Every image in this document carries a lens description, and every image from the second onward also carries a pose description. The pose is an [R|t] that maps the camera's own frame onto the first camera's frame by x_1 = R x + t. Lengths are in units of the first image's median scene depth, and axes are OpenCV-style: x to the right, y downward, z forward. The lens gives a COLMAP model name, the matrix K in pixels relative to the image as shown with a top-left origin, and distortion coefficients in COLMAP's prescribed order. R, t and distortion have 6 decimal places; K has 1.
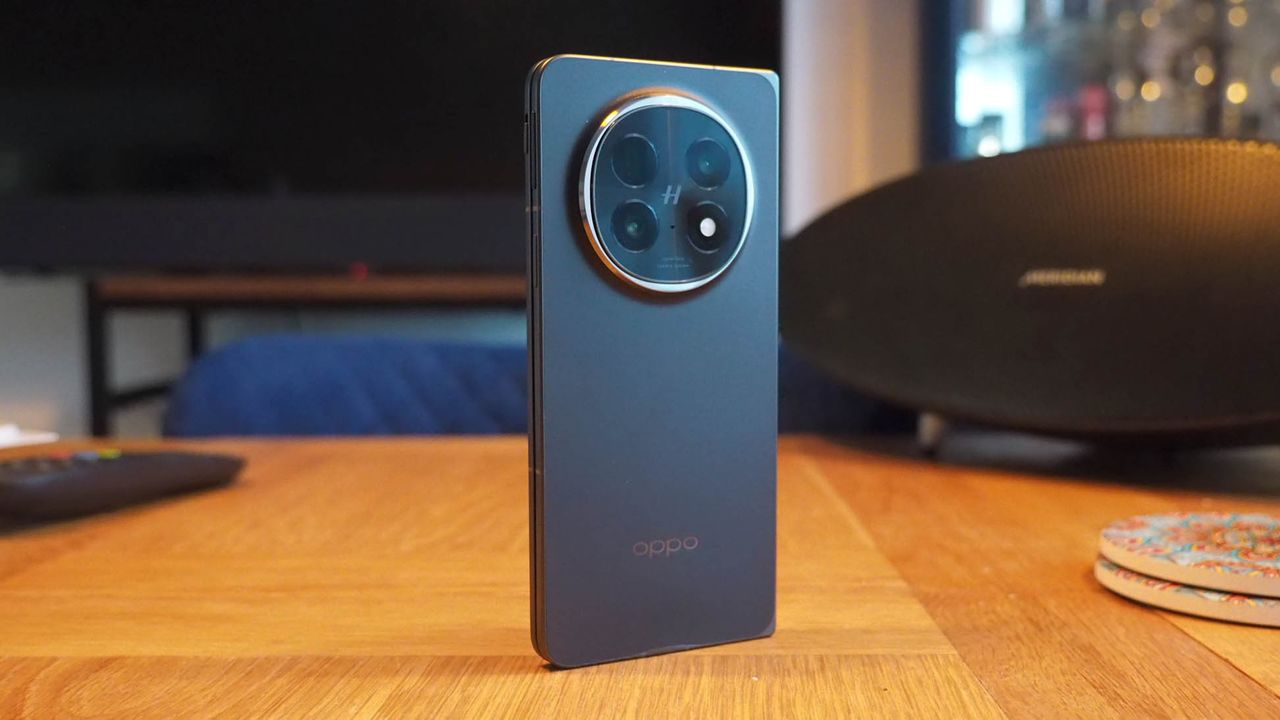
lens RADIAL K [[1395.7, 0, 642.8], [0, 1395.7, 364.4], [0, 0, 1]] dist [-0.024190, 0.000000]
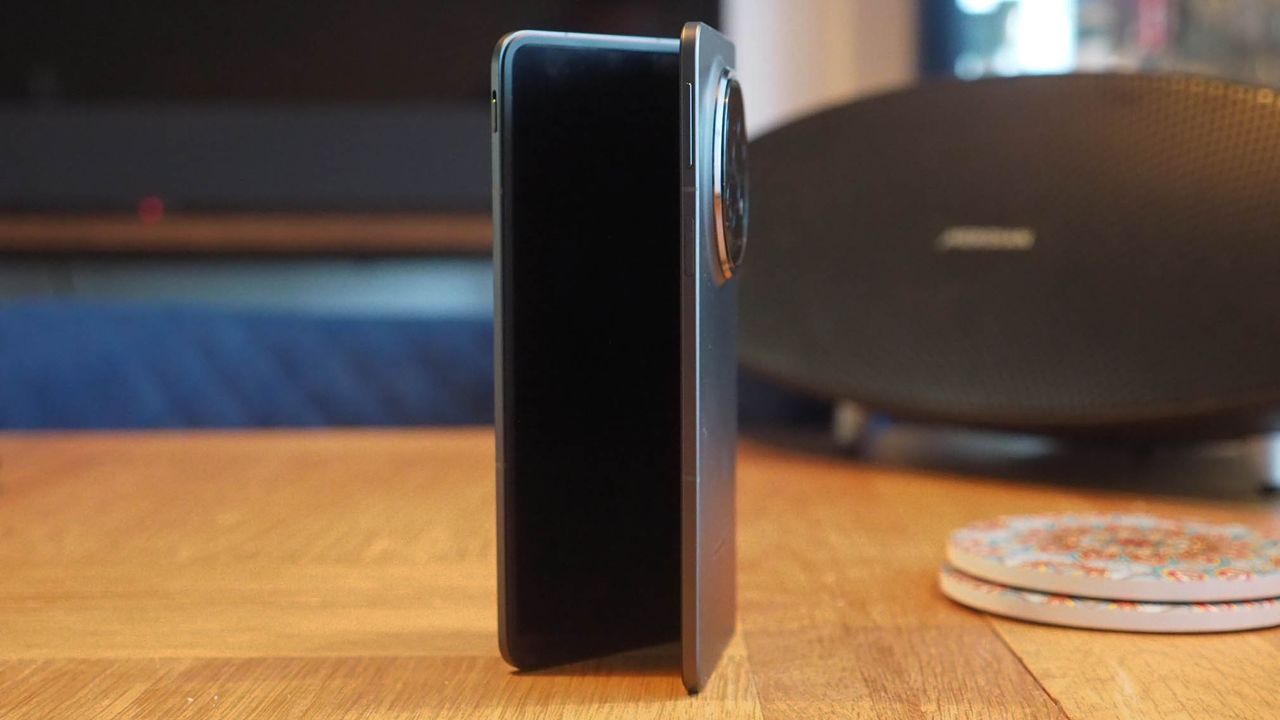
lens RADIAL K [[1980.7, 0, 638.2], [0, 1980.7, 358.5], [0, 0, 1]] dist [-0.006215, 0.000000]
pose [[0.999338, 0.000052, 0.036371, 0.081461], [-0.000533, 0.999912, 0.013224, -0.011118], [-0.036367, -0.013234, 0.999251, -0.287040]]
